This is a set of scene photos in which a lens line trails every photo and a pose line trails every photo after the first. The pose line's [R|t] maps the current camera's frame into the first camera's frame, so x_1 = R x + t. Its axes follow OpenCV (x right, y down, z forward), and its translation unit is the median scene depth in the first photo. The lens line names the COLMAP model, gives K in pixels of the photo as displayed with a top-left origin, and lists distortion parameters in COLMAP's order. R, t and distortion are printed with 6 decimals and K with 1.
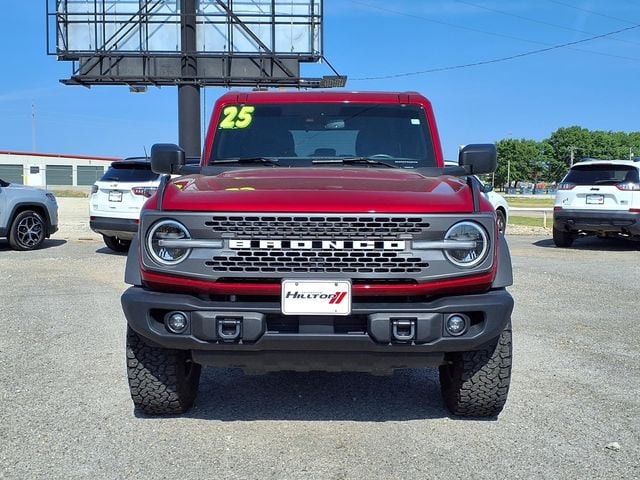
lens RADIAL K [[805.7, 0, 320.0], [0, 805.7, 240.0], [0, 0, 1]] dist [0.264811, -0.862431]
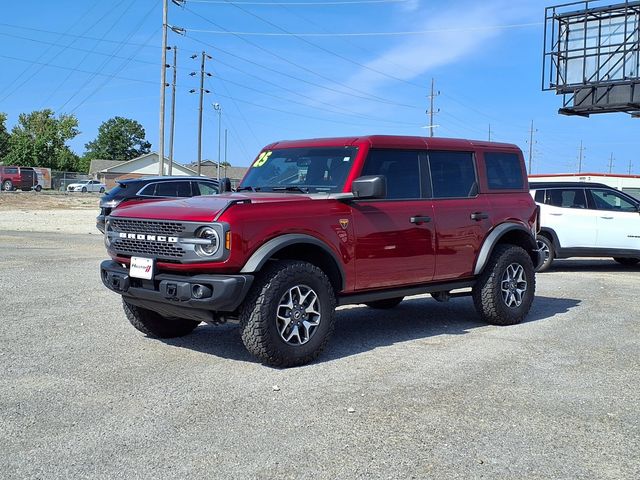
lens RADIAL K [[805.7, 0, 320.0], [0, 805.7, 240.0], [0, 0, 1]] dist [0.264811, -0.862431]
pose [[0.706434, 0.041970, -0.706533, 1.471999], [-0.062026, 0.998071, -0.002729, -0.006820], [0.705056, 0.045751, 0.707674, 0.037719]]
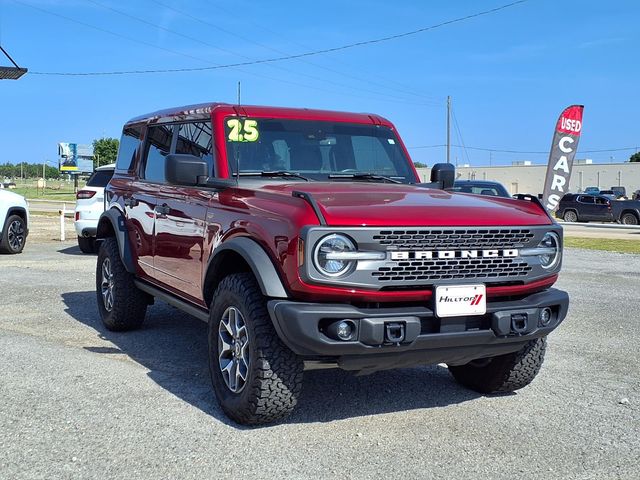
lens RADIAL K [[805.7, 0, 320.0], [0, 805.7, 240.0], [0, 0, 1]] dist [0.264811, -0.862431]
pose [[0.879345, -0.019580, 0.475782, -0.719476], [0.019152, 0.999800, 0.005749, -0.024581], [-0.475800, 0.004057, 0.879544, 0.081188]]
